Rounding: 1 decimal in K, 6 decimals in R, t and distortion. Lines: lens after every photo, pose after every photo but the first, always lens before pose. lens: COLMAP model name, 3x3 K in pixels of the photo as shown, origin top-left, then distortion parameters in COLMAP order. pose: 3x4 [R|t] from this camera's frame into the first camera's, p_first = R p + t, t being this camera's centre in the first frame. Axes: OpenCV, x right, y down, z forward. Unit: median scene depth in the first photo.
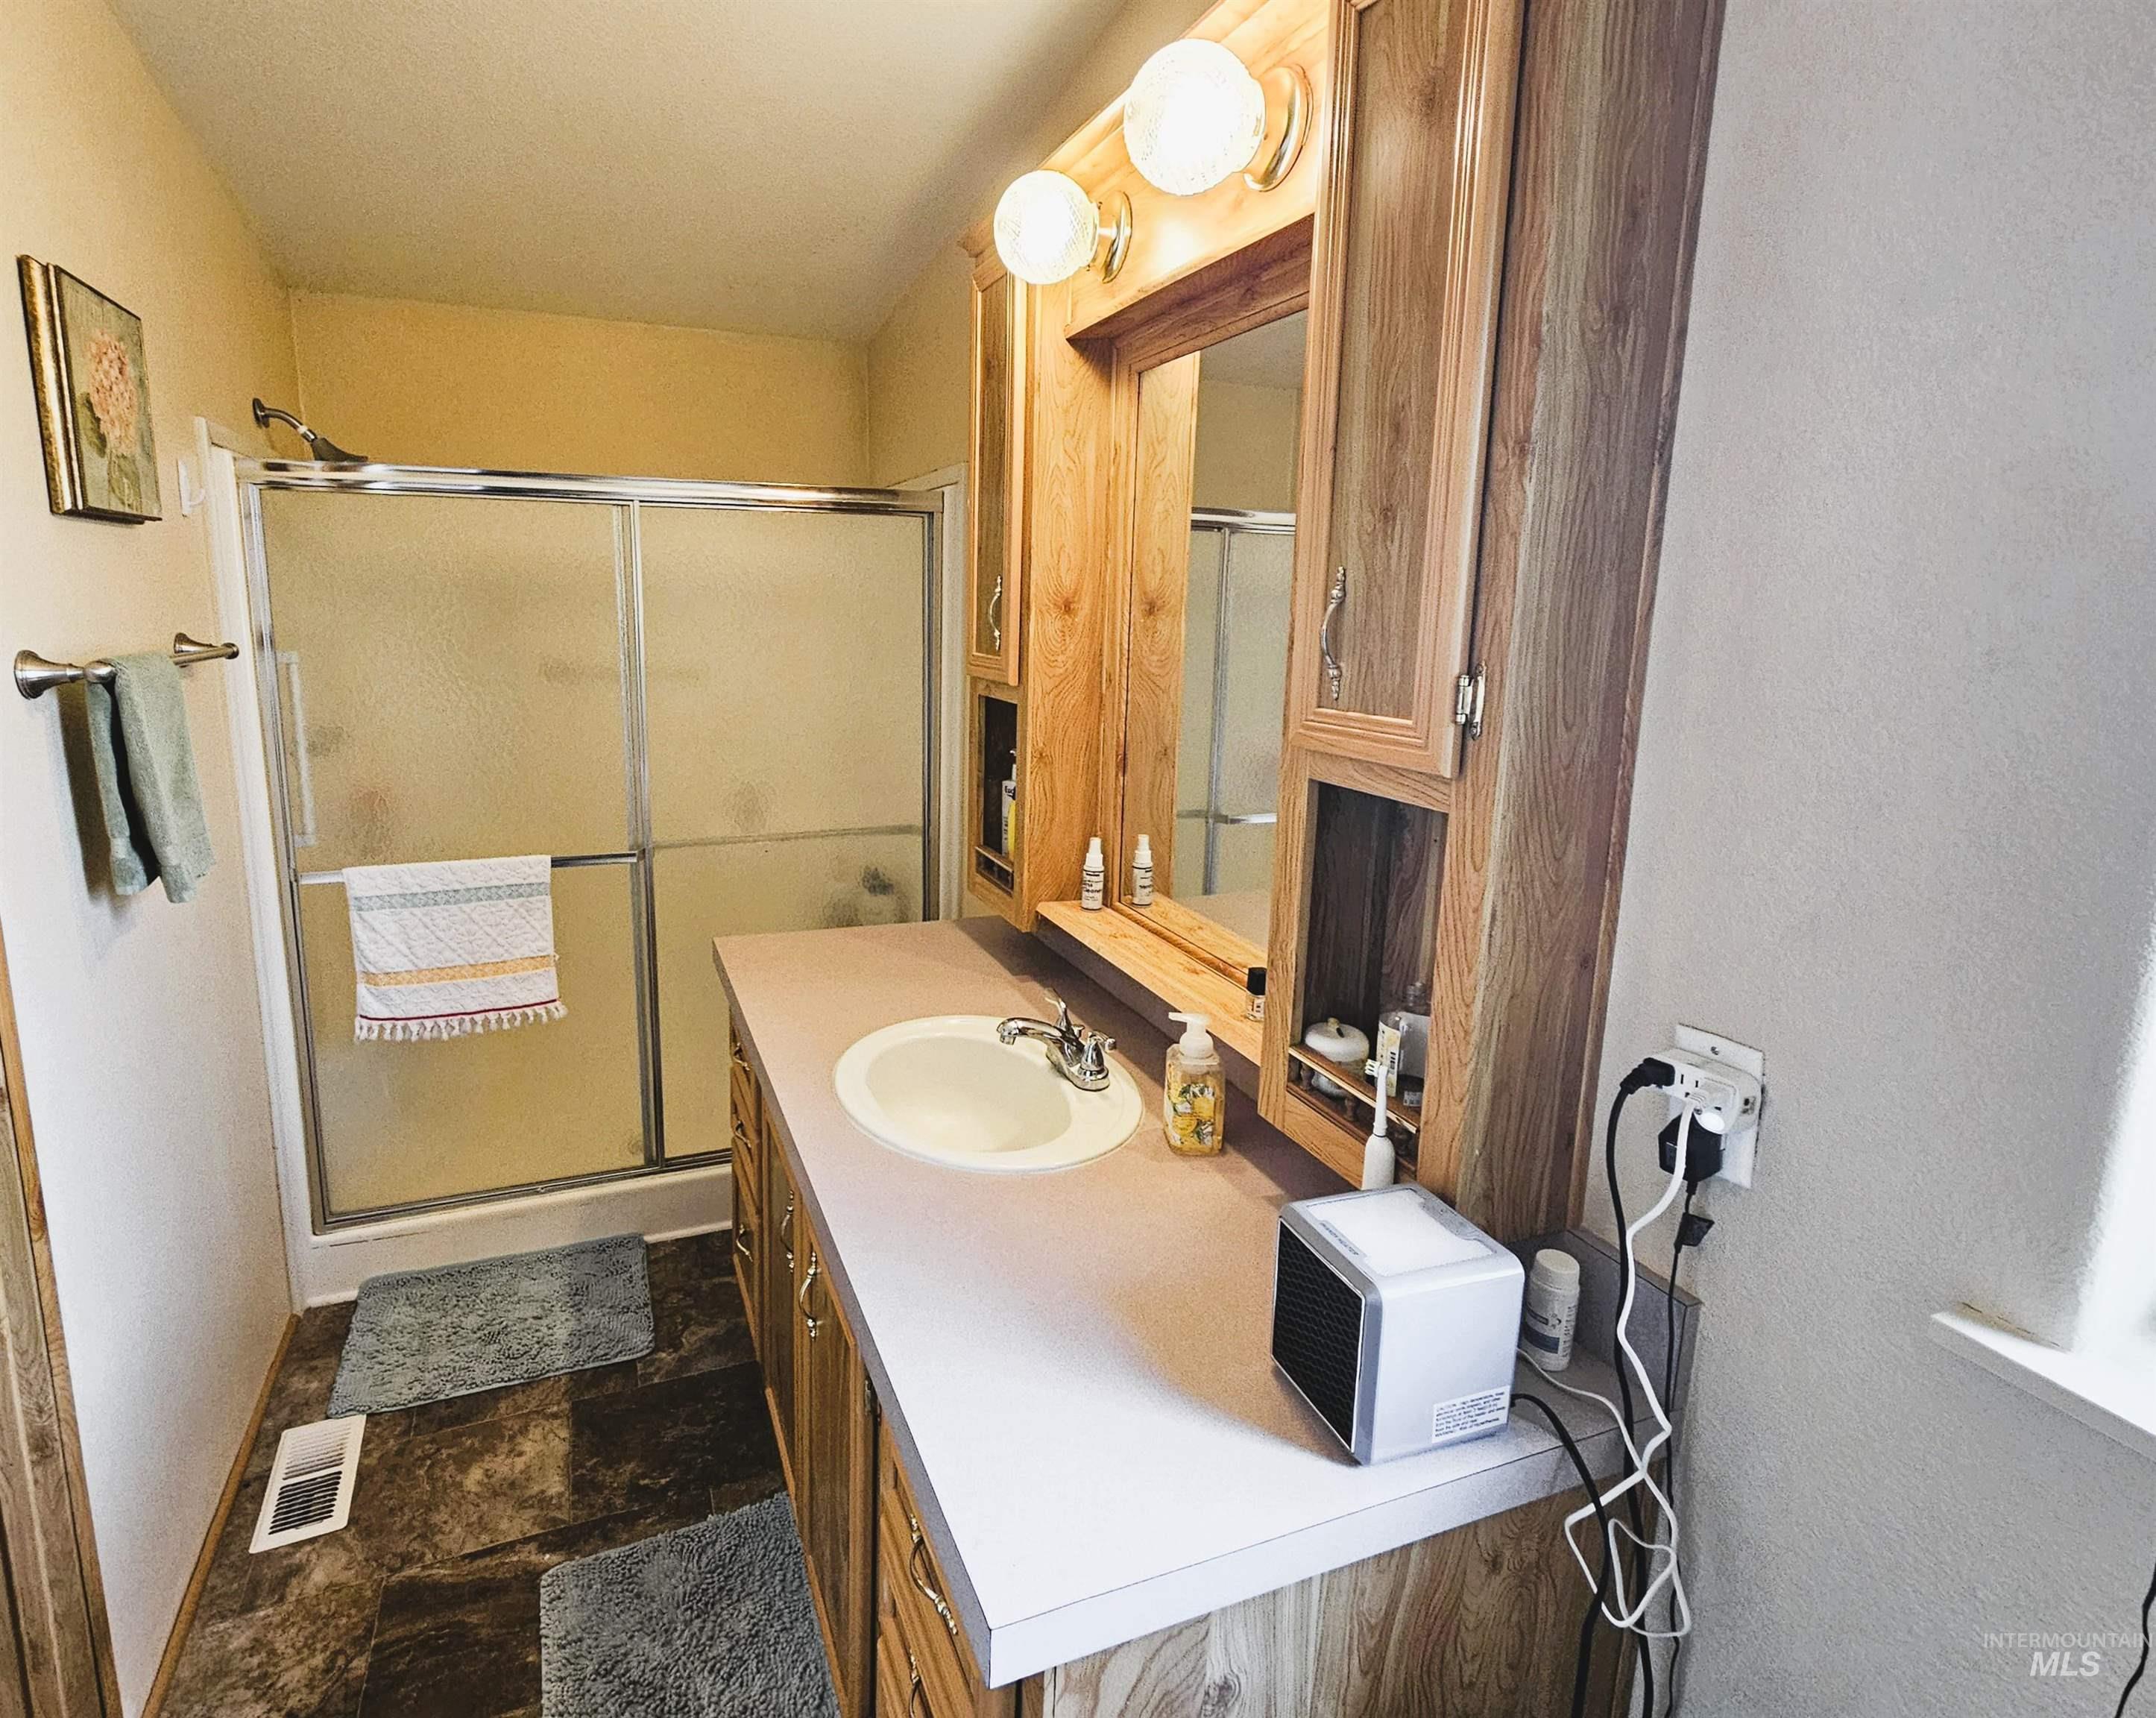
lens RADIAL K [[1098.5, 0, 978.2], [0, 1098.5, 785.0], [0, 0, 1]] dist [-0.005237, -0.000244]
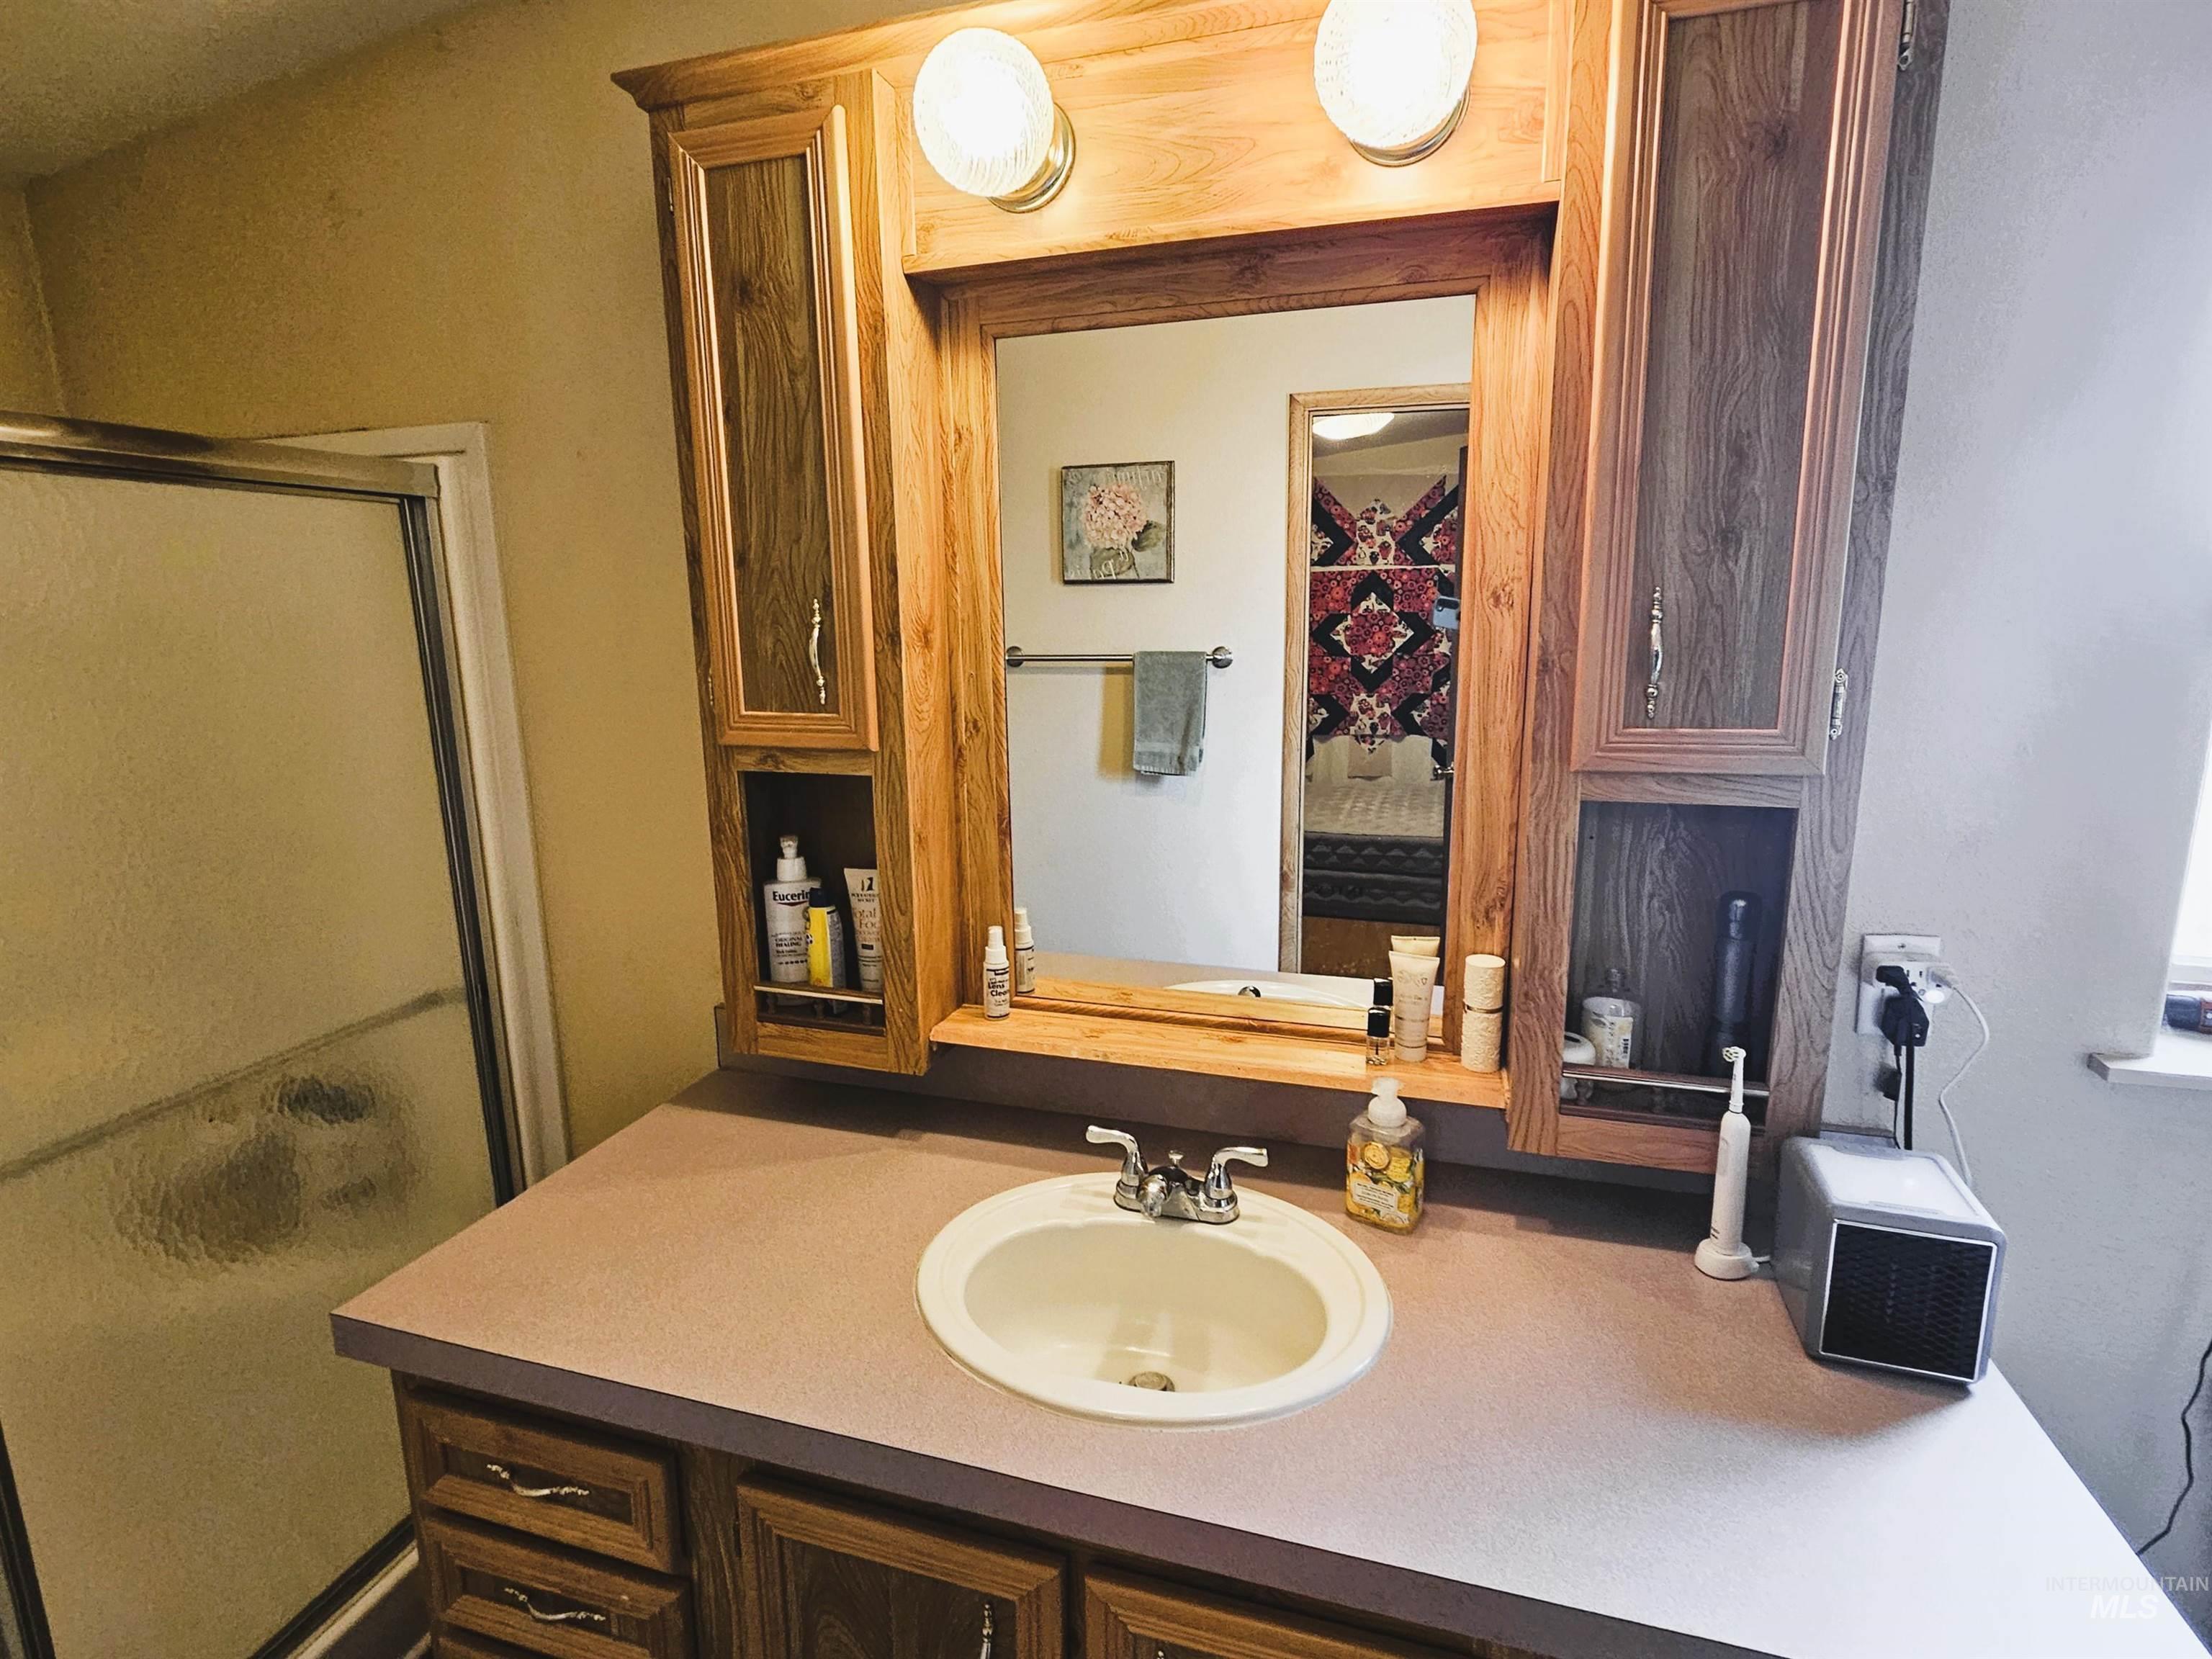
lens RADIAL K [[1067.3, 0, 1100.9], [0, 1067.3, 807.8], [0, 0, 1]] dist [-0.006860, 0.001572]
pose [[0.599456, -0.168776, 0.782411, -0.687921], [0.156433, 0.983369, 0.092271, -0.150967], [-0.784972, 0.067082, 0.615889, 0.724021]]
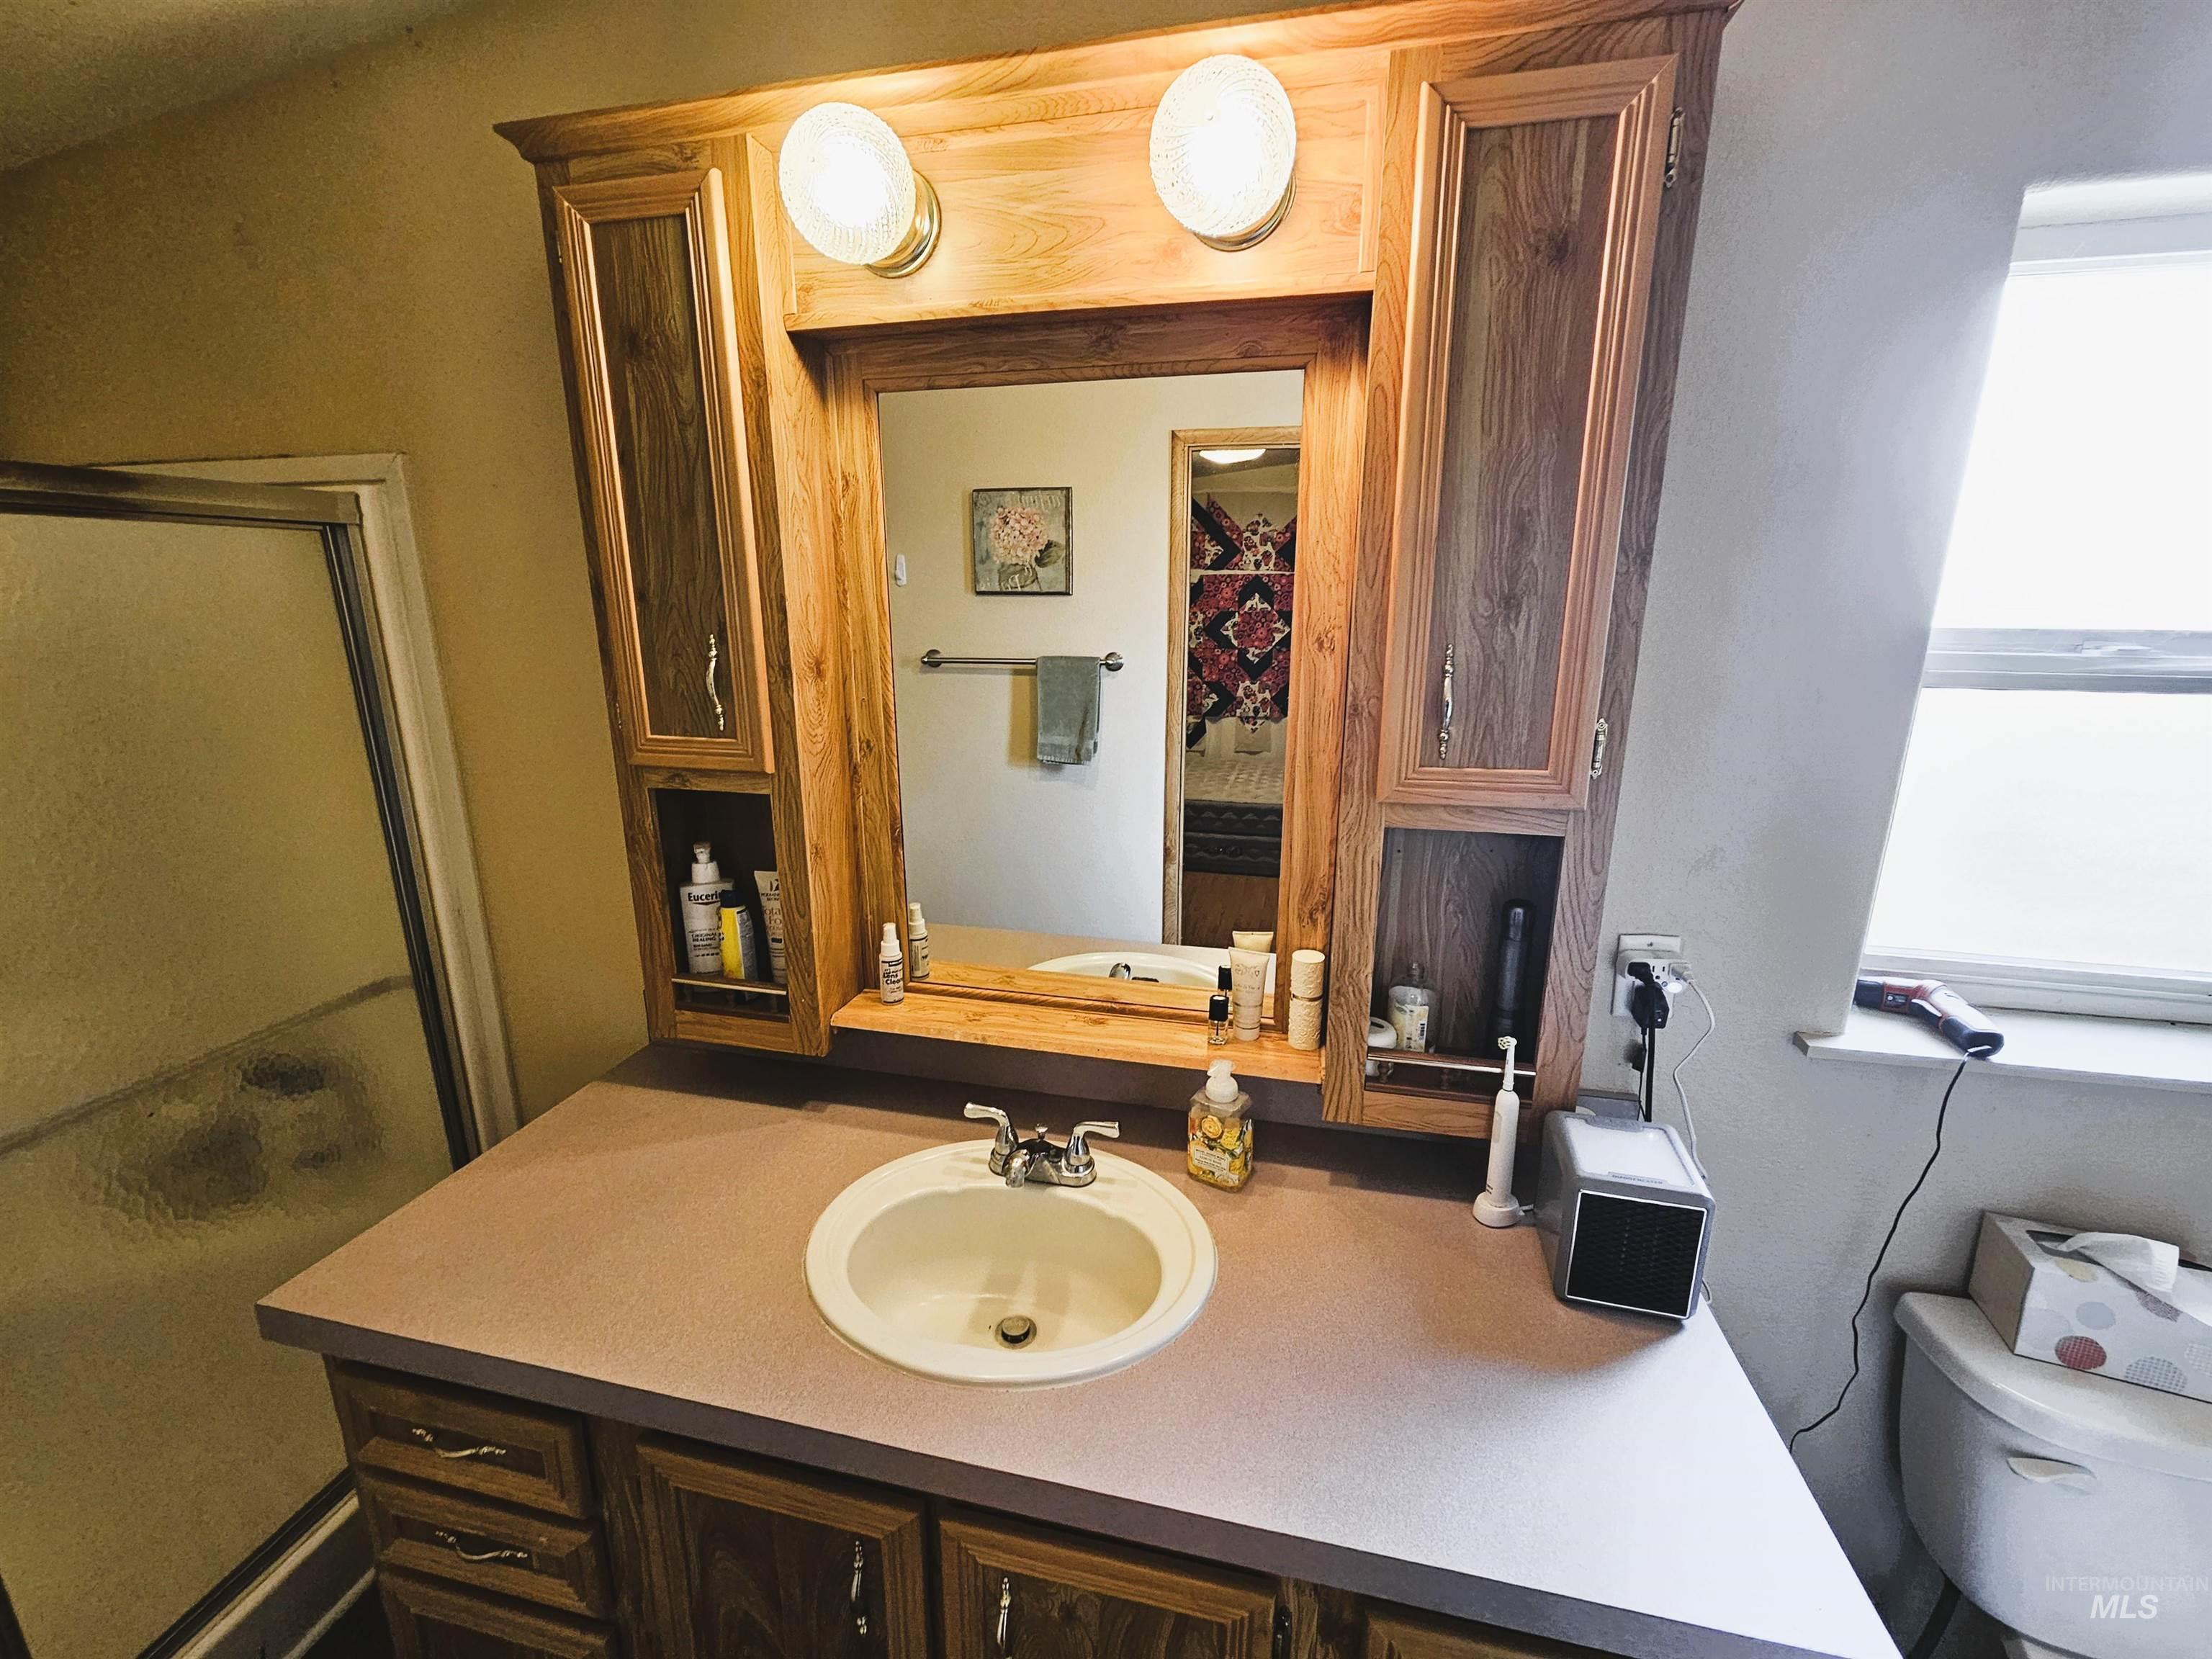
lens RADIAL K [[904.7, 0, 1099.1], [0, 904.7, 817.7], [0, 0, 1]] dist [-0.004178, 0.000064]
pose [[0.544817, -0.215501, 0.810391, -0.598476], [0.149742, 0.975883, 0.158838, -0.202339], [-0.825077, 0.034812, 0.563947, 0.691821]]
